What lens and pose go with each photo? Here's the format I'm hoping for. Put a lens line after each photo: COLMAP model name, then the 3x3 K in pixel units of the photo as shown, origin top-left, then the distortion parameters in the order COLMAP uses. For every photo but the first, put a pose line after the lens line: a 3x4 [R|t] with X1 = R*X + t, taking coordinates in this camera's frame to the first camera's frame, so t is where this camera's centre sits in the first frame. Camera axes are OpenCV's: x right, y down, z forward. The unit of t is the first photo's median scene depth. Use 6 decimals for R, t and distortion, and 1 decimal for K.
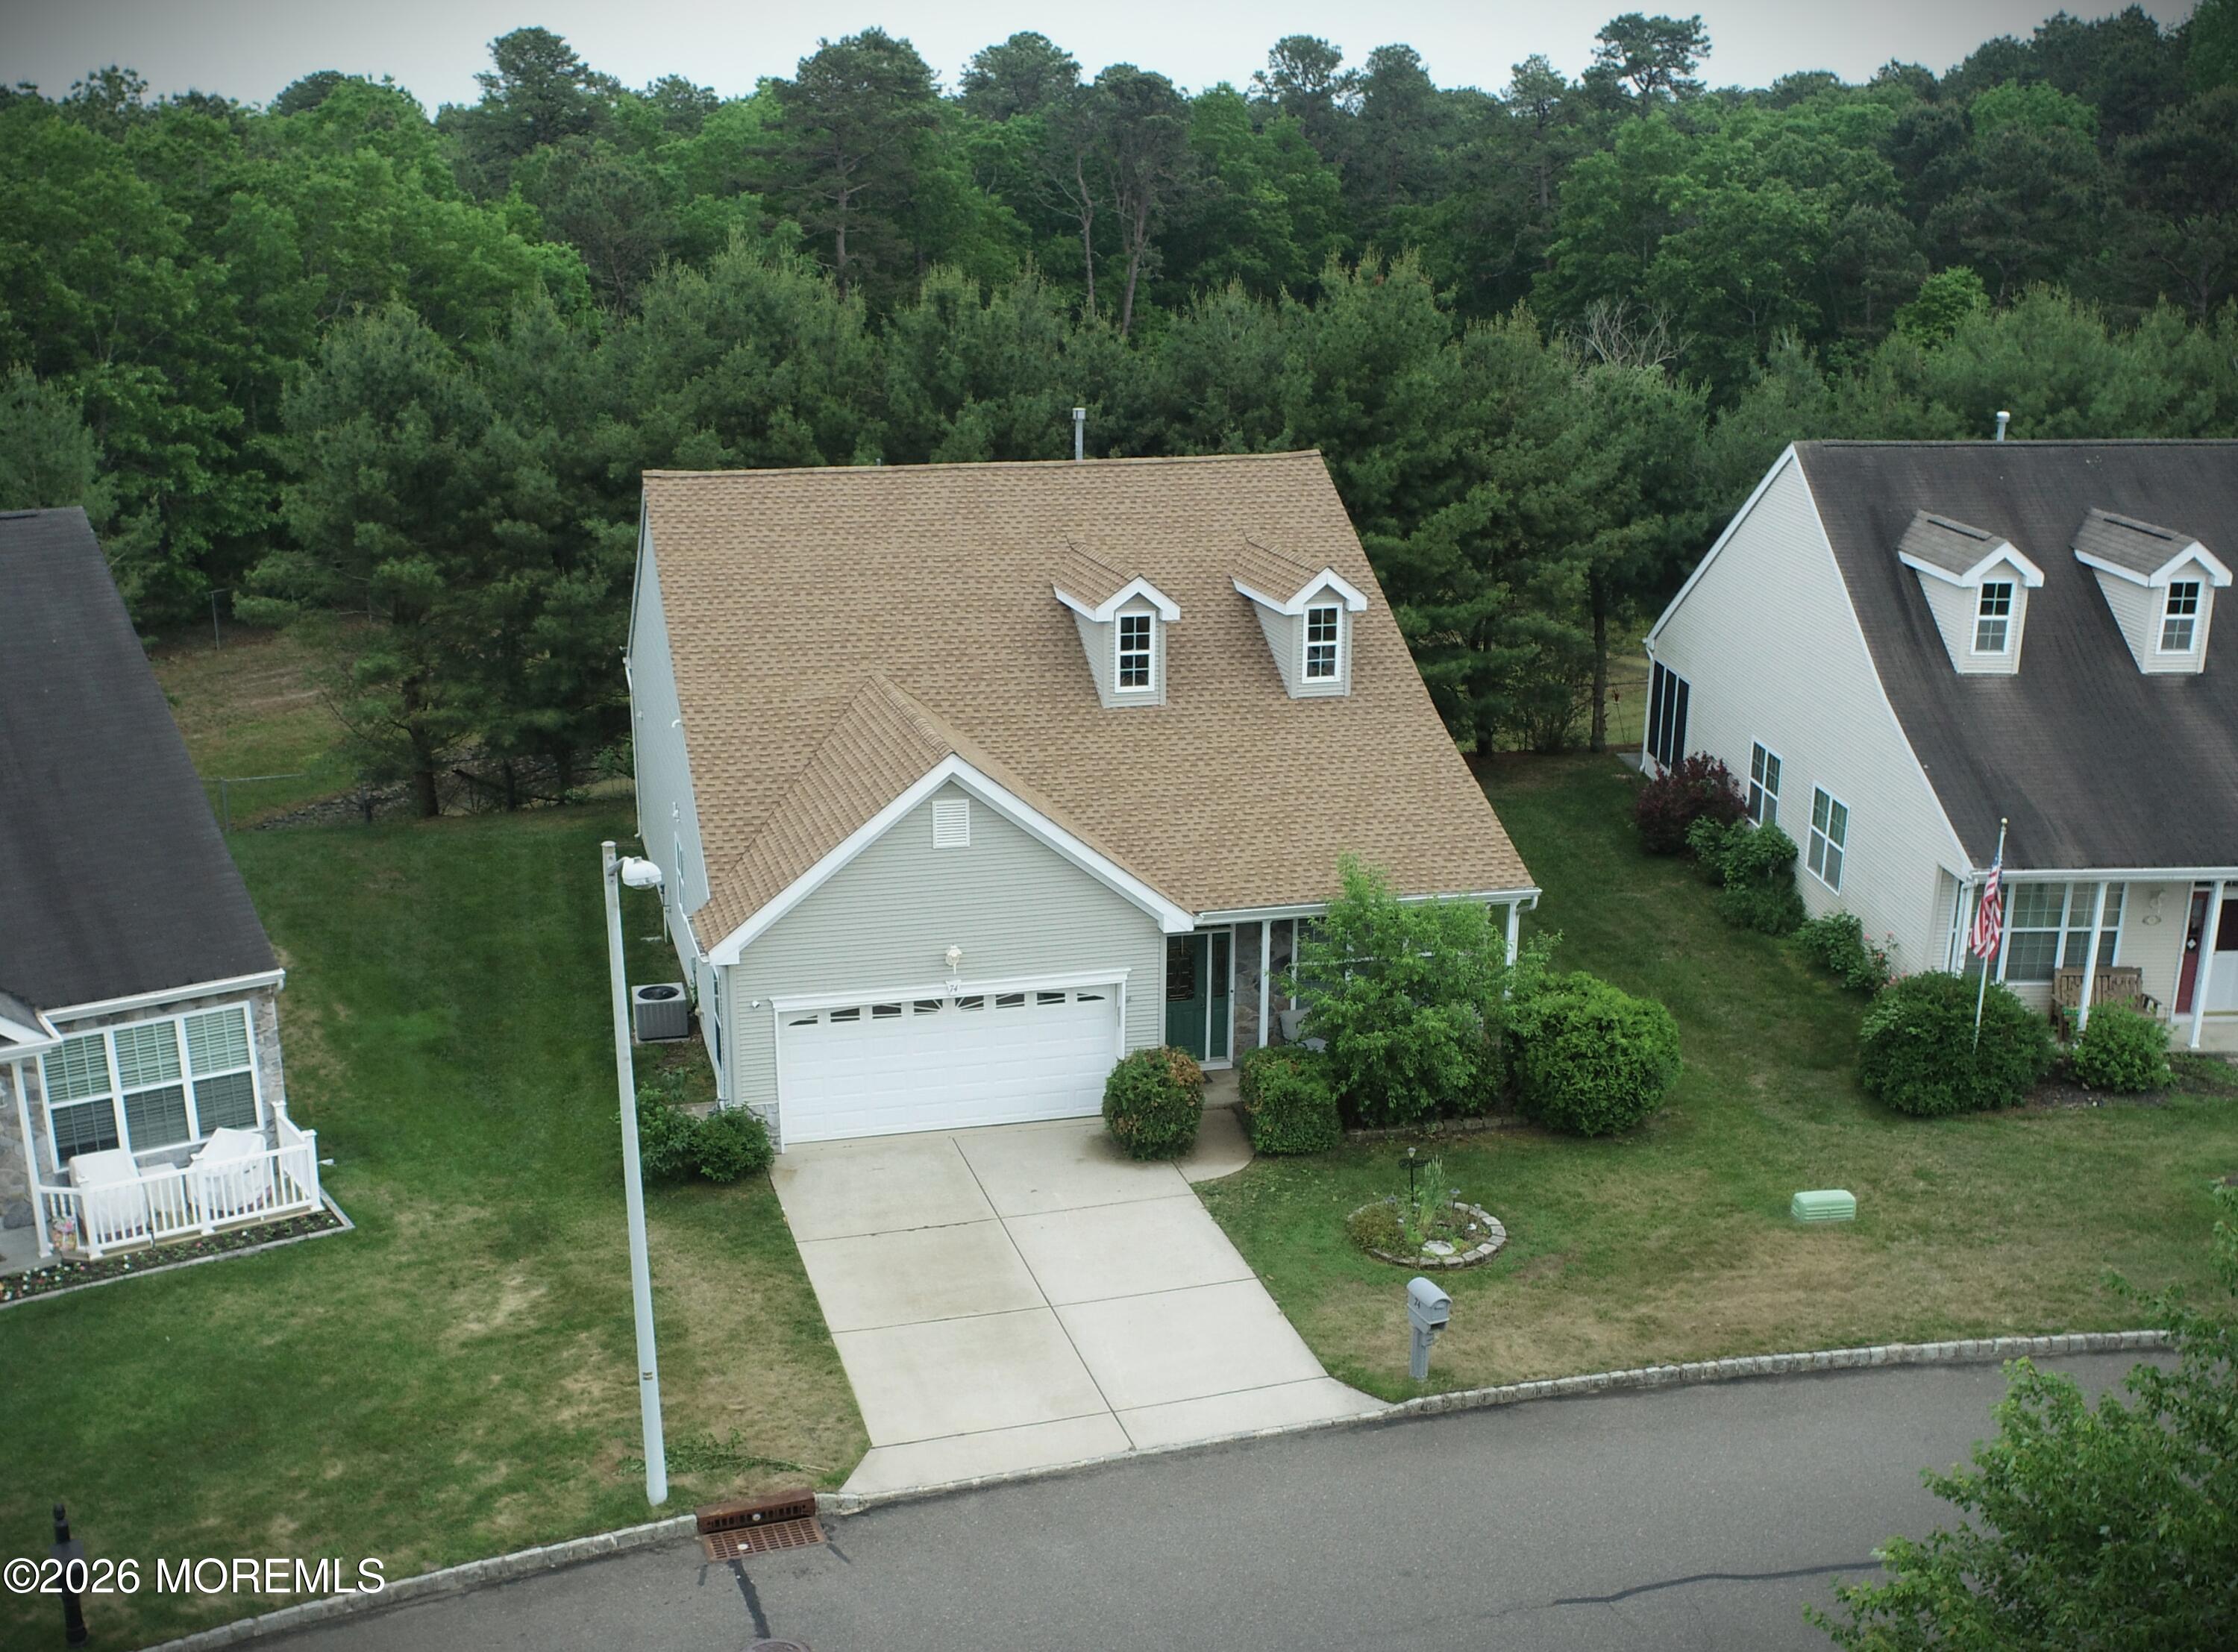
lens RADIAL K [[2392.5, 0, 1068.9], [0, 2392.5, 980.1], [0, 0, 1]] dist [-0.015631, 0.000000]
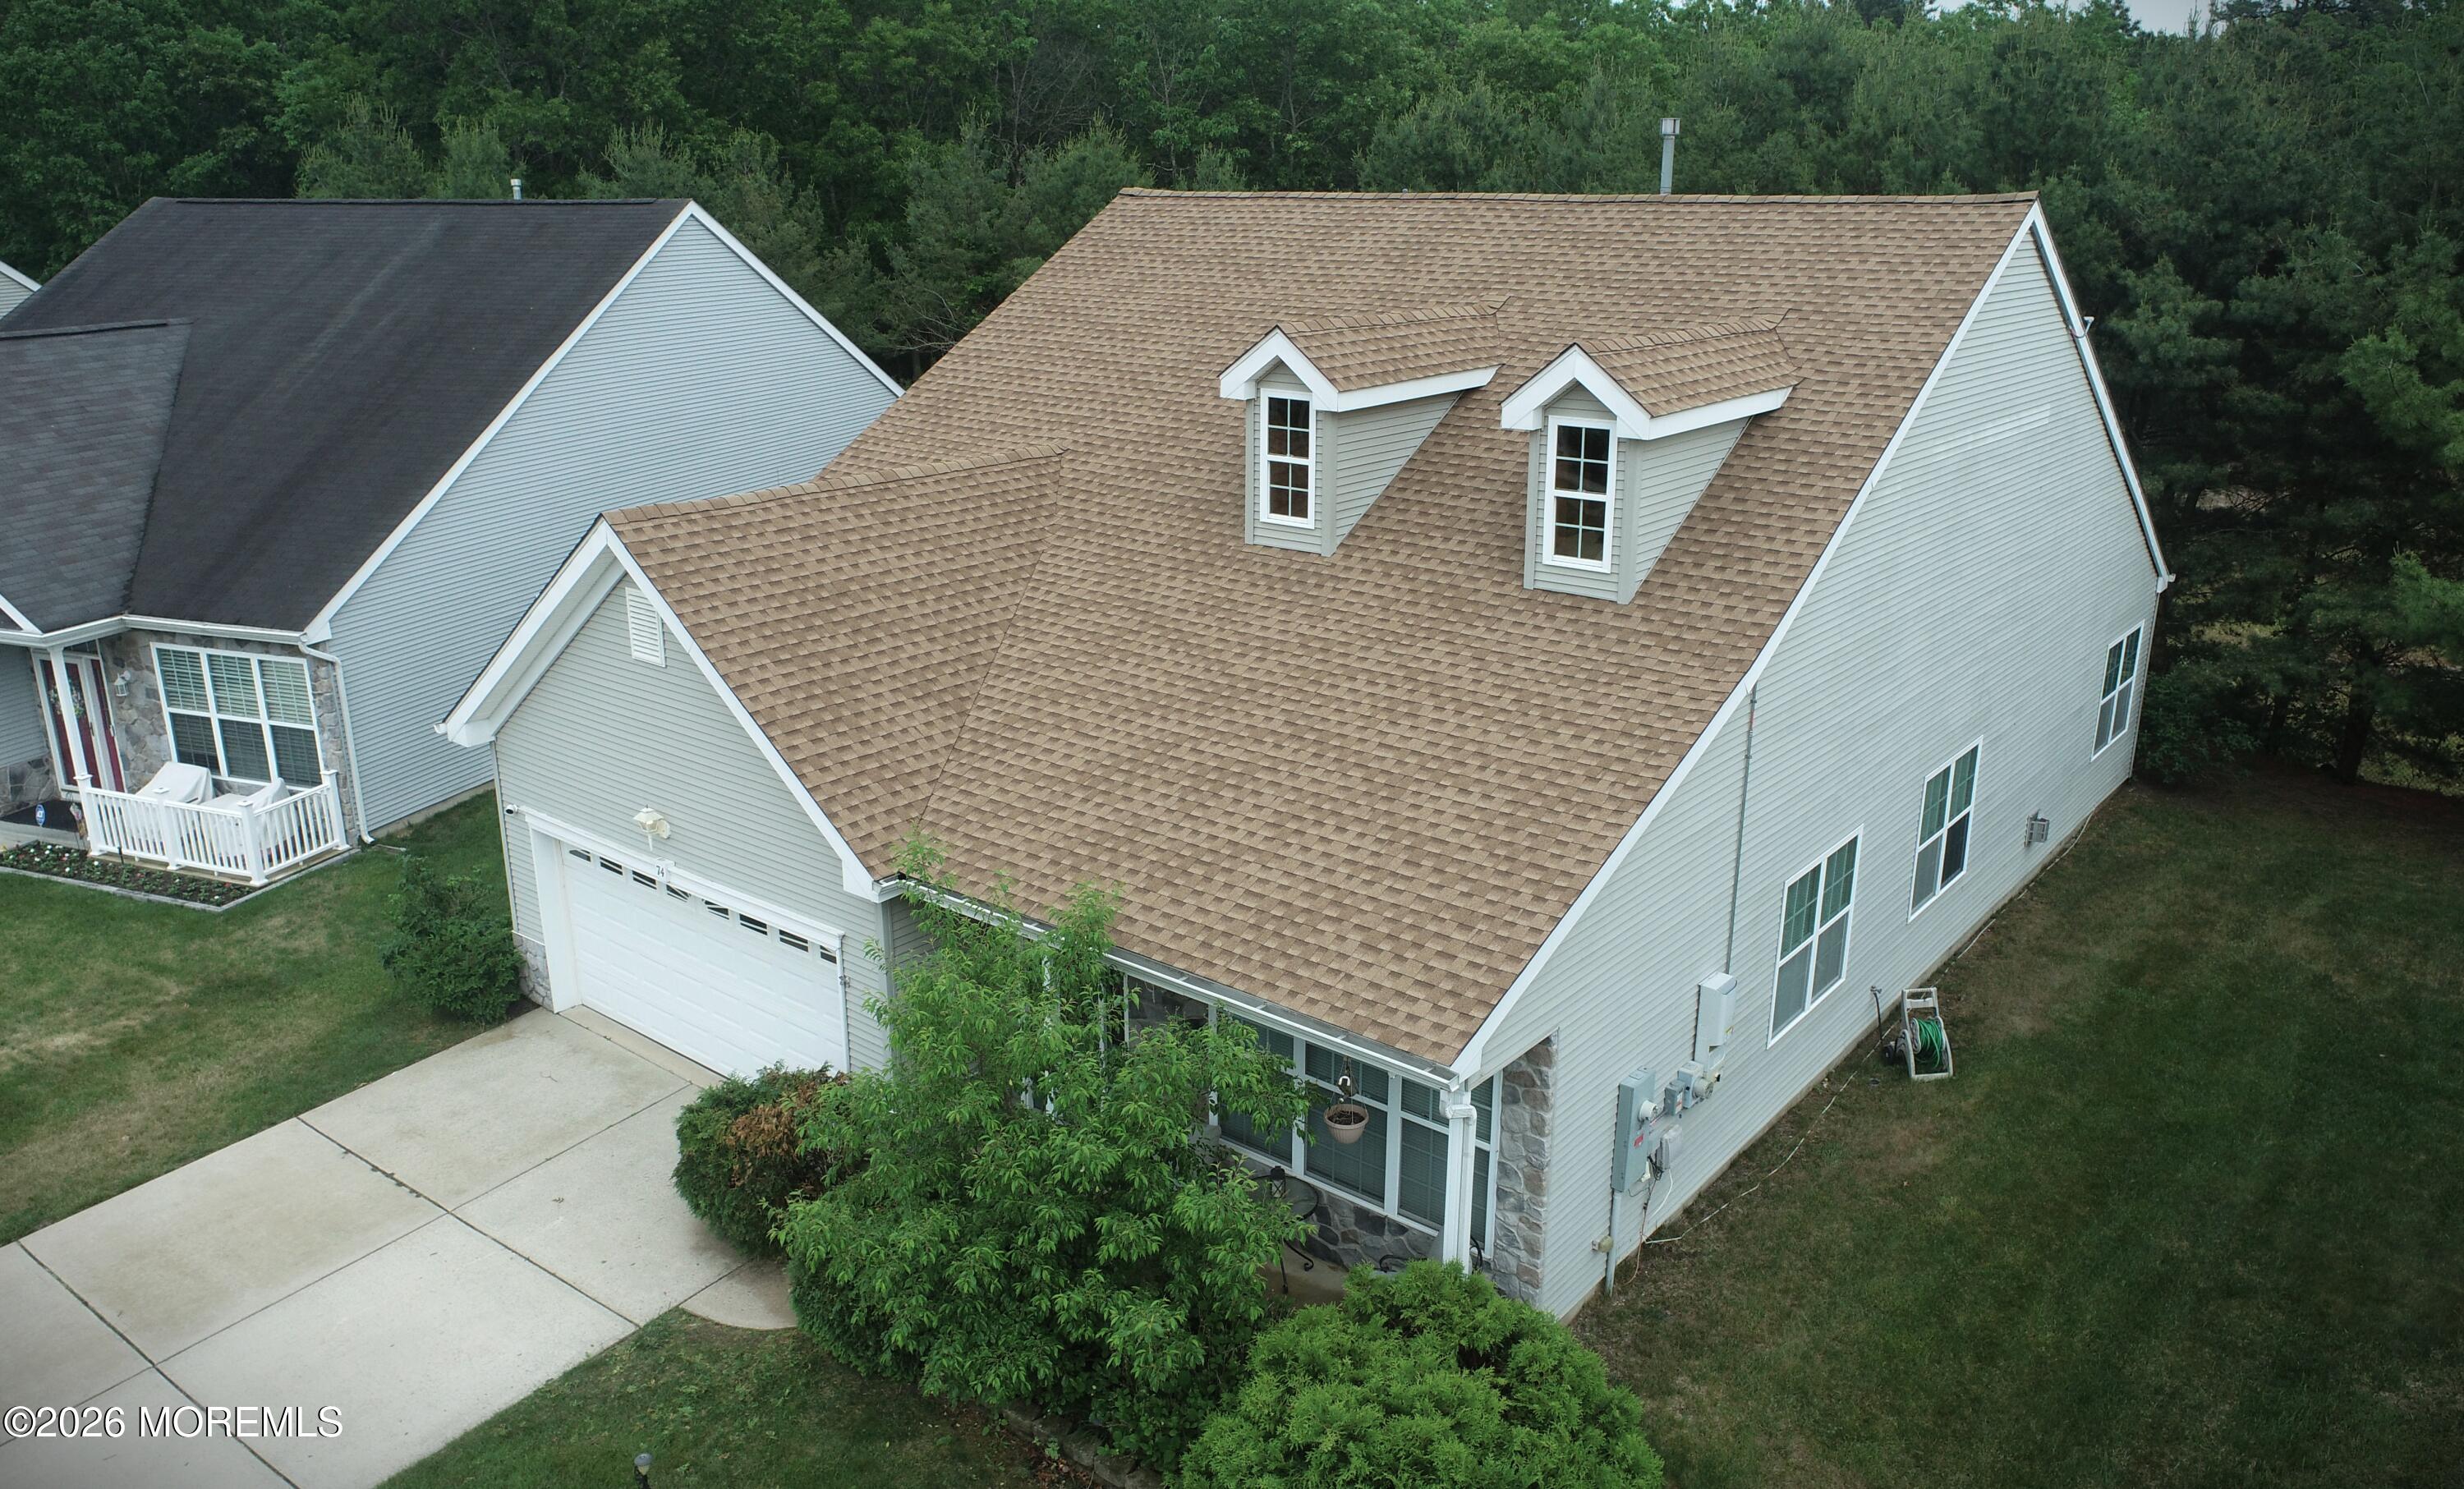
lens RADIAL K [[1777.1, 0, 1227.8], [0, 1777.1, 743.3], [0, 0, 1]] dist [-0.016948, 0.006071]
pose [[0.598127, 0.243212, -0.763605, 0.412622], [-0.254354, 0.961184, 0.106908, -0.123100], [0.759966, 0.130282, 0.636772, 0.781941]]
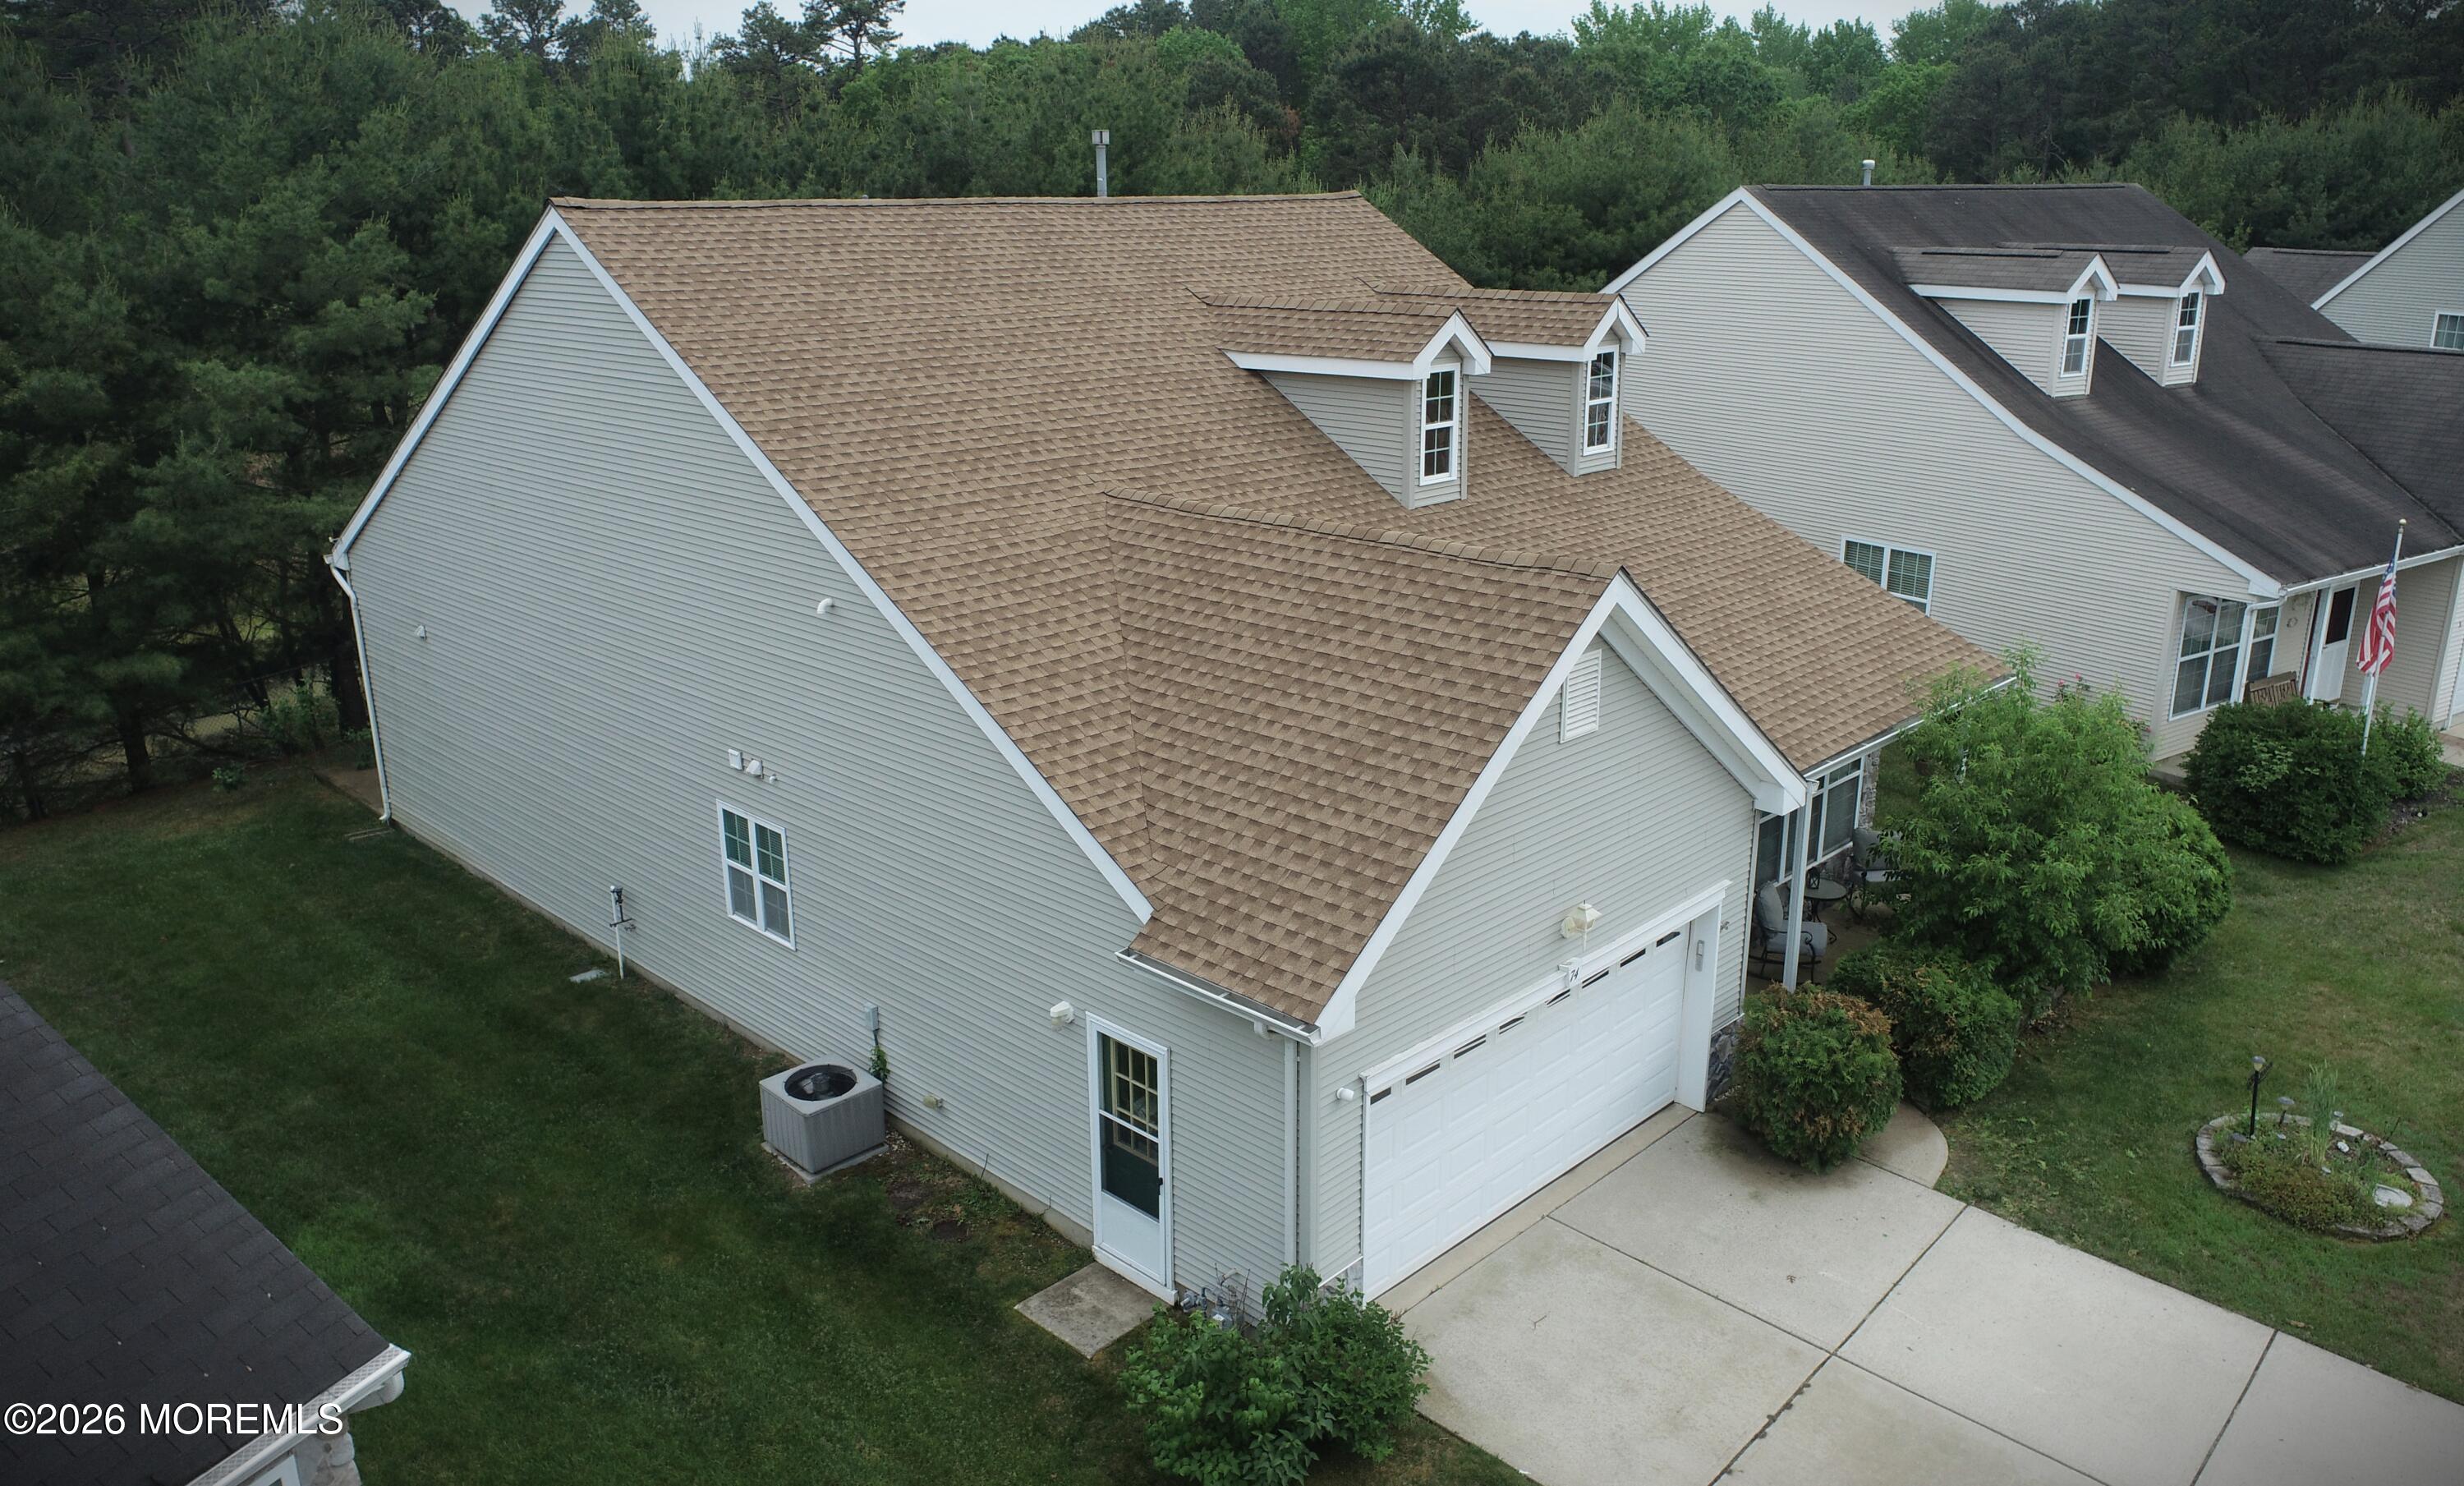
lens RADIAL K [[1777.3, 0, 1268.3], [0, 1777.3, 727.6], [0, 0, 1]] dist [-0.016948, 0.006071]
pose [[0.846118, -0.156318, 0.509557, -0.317108], [0.170843, 0.985124, 0.018525, -0.075469], [-0.504873, 0.071379, 0.860237, 0.645724]]
